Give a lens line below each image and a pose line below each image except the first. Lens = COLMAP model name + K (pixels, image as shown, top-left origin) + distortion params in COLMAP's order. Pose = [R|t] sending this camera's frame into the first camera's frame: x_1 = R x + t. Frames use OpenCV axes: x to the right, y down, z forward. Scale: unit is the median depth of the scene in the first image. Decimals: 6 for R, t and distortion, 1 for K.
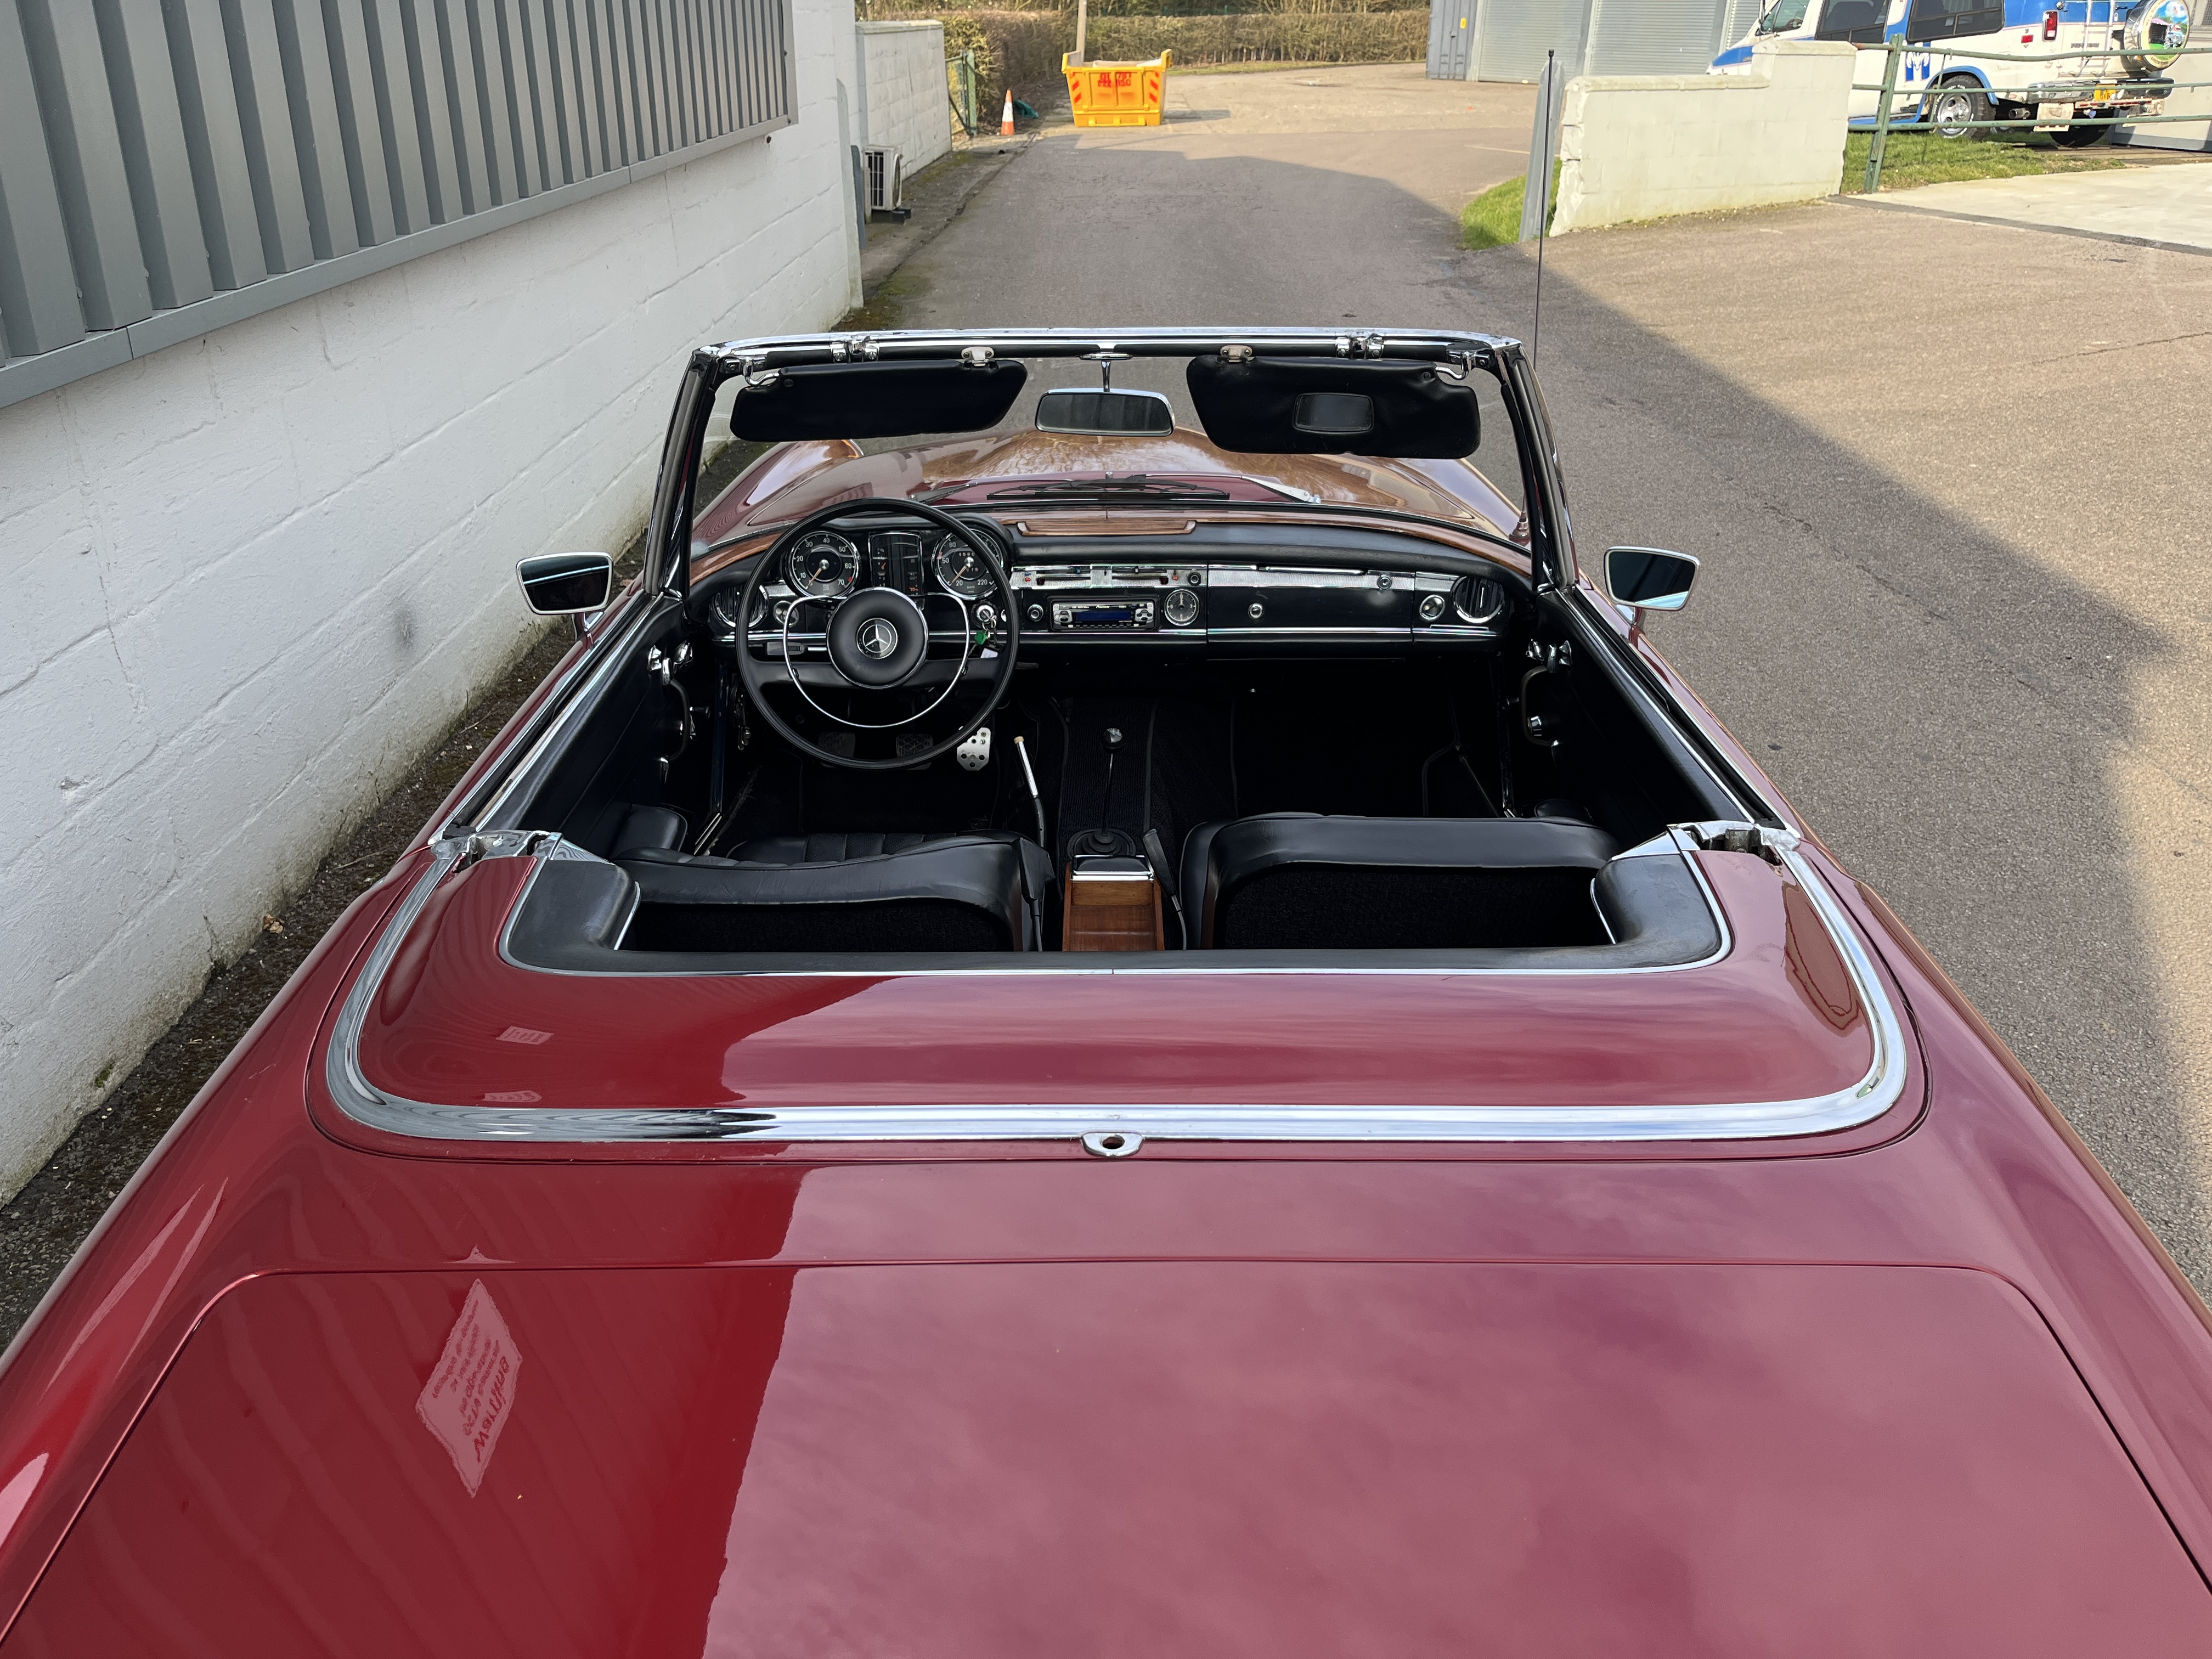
lens RADIAL K [[1671.9, 0, 1097.5], [0, 1671.9, 825.4], [0, 0, 1]] dist [0.066456, -0.097398]
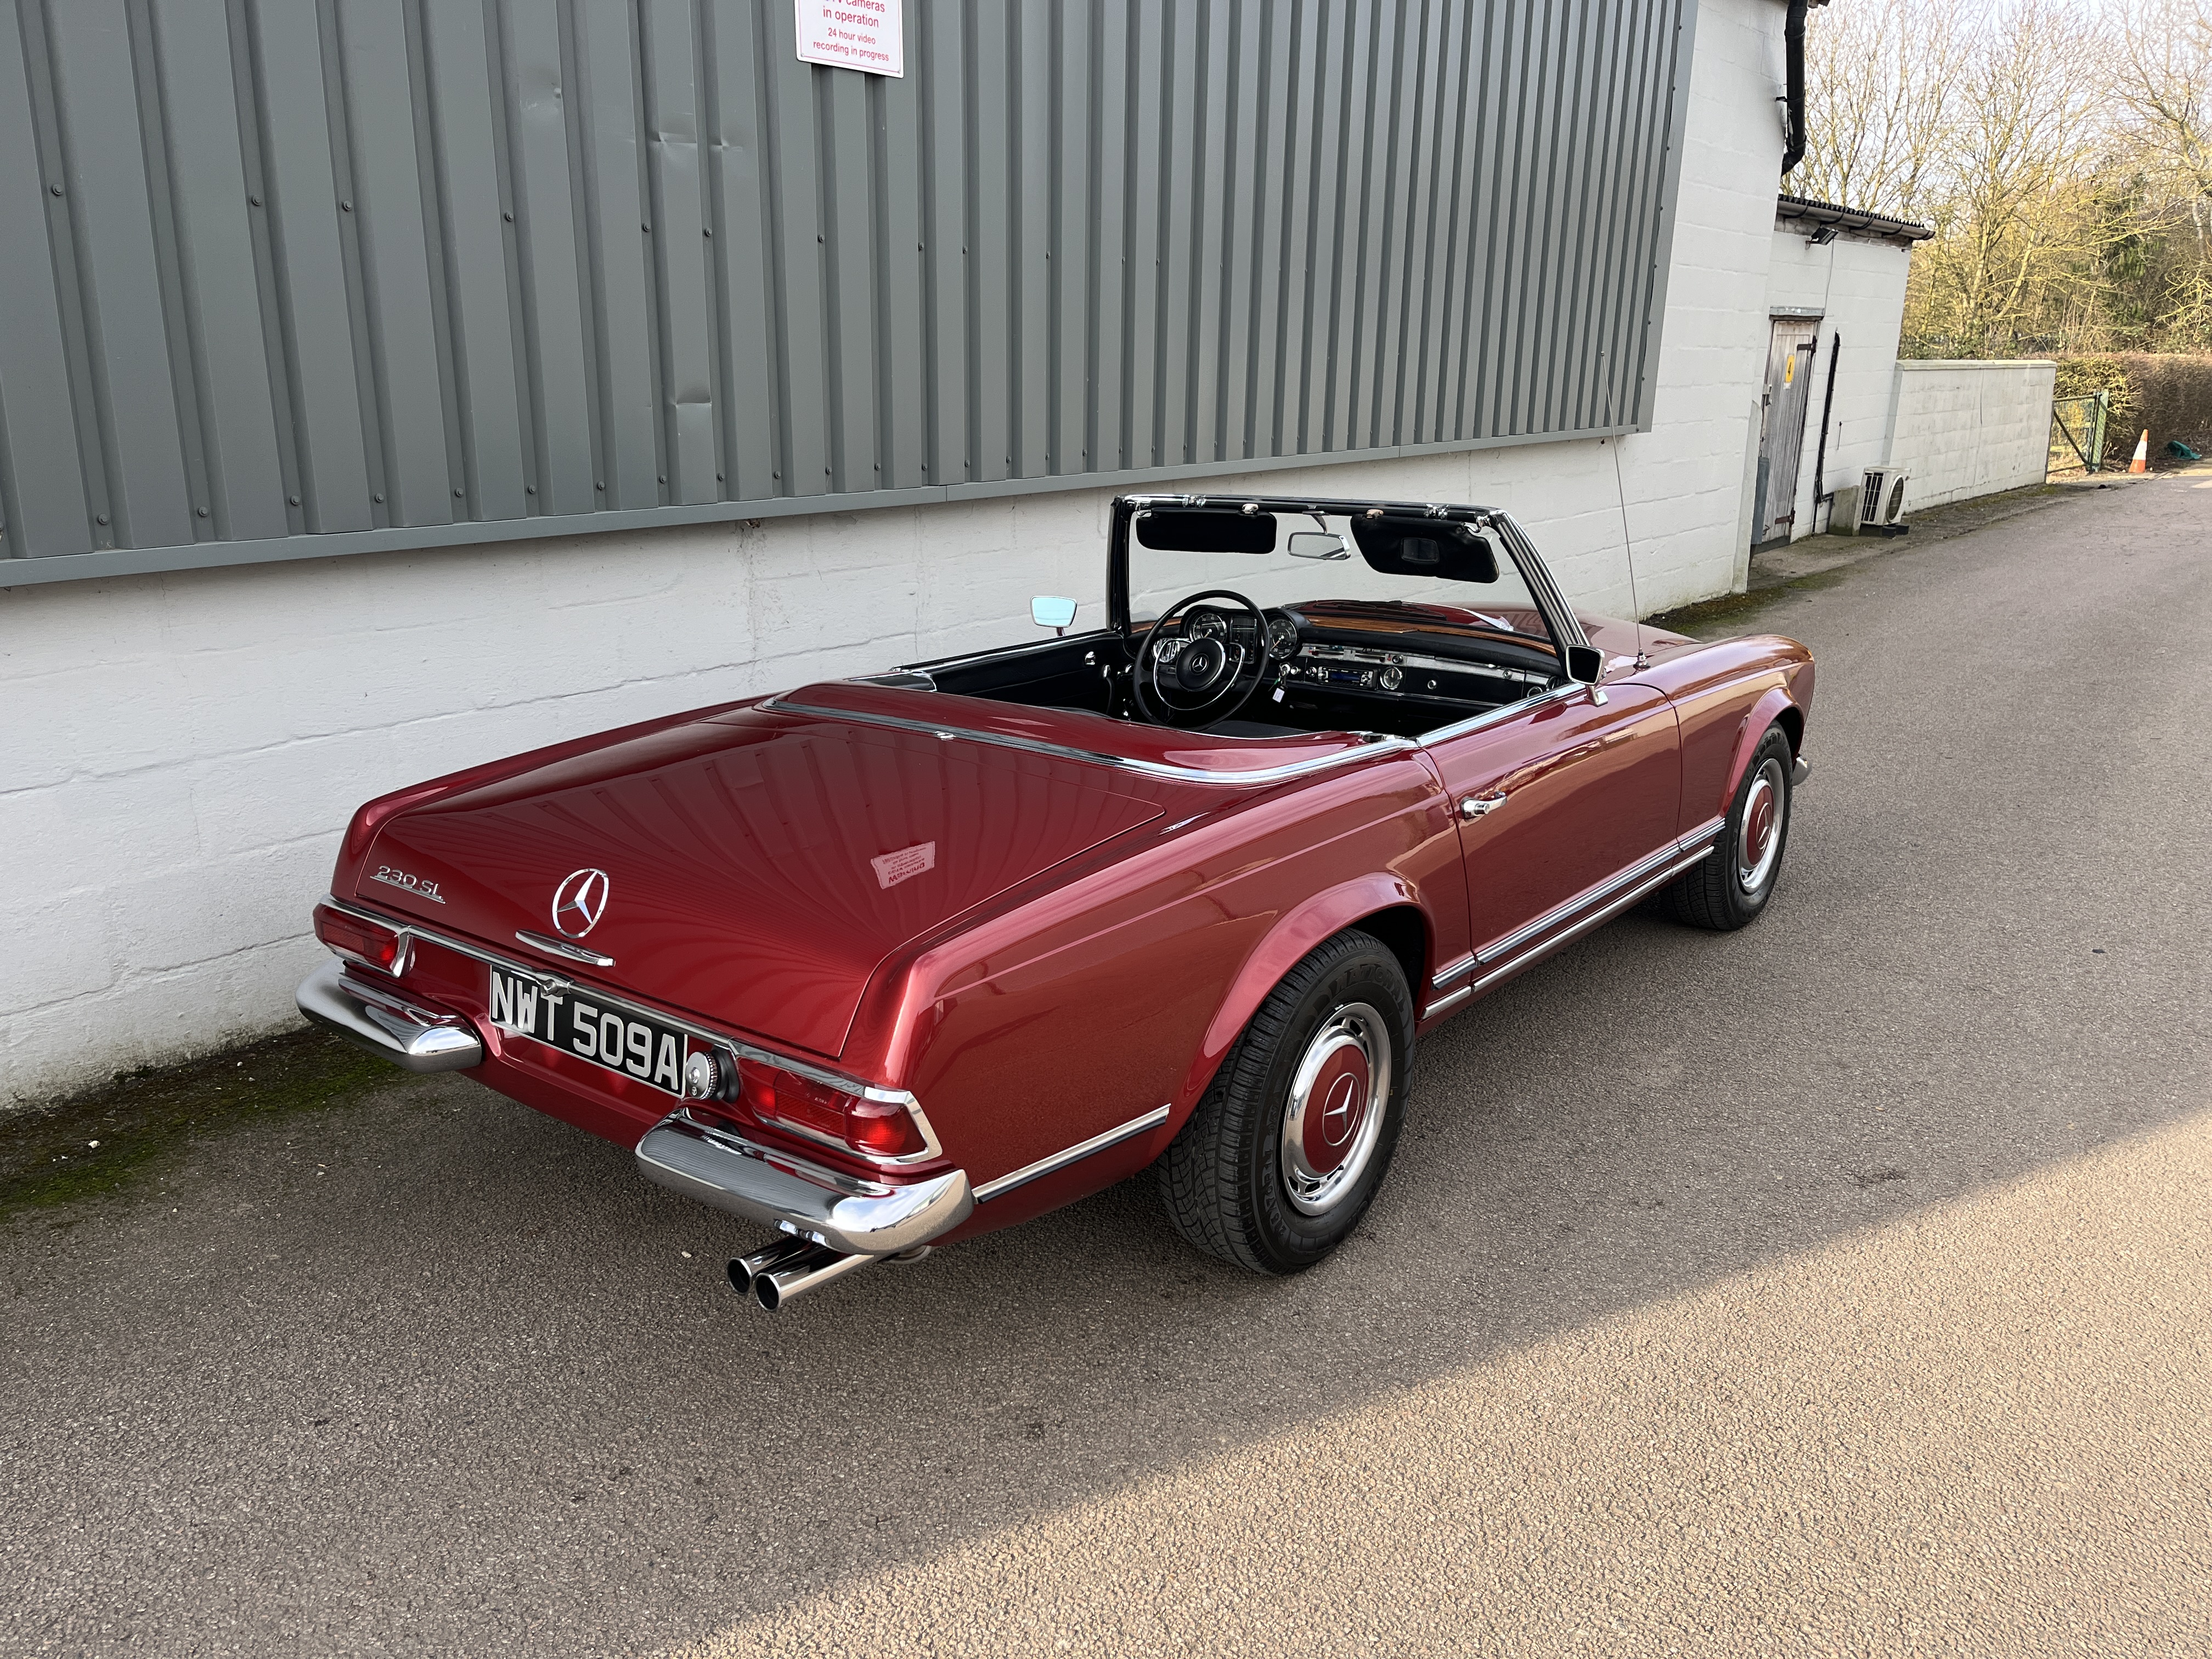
lens RADIAL K [[1671.9, 0, 1102.4], [0, 1671.9, 848.3], [0, 0, 1]] dist [0.066456, -0.097398]
pose [[0.793771, 0.166825, -0.584891, 0.298693], [-0.261503, 0.961835, -0.080555, 0.085937], [0.549130, 0.216893, 0.807102, -0.156688]]
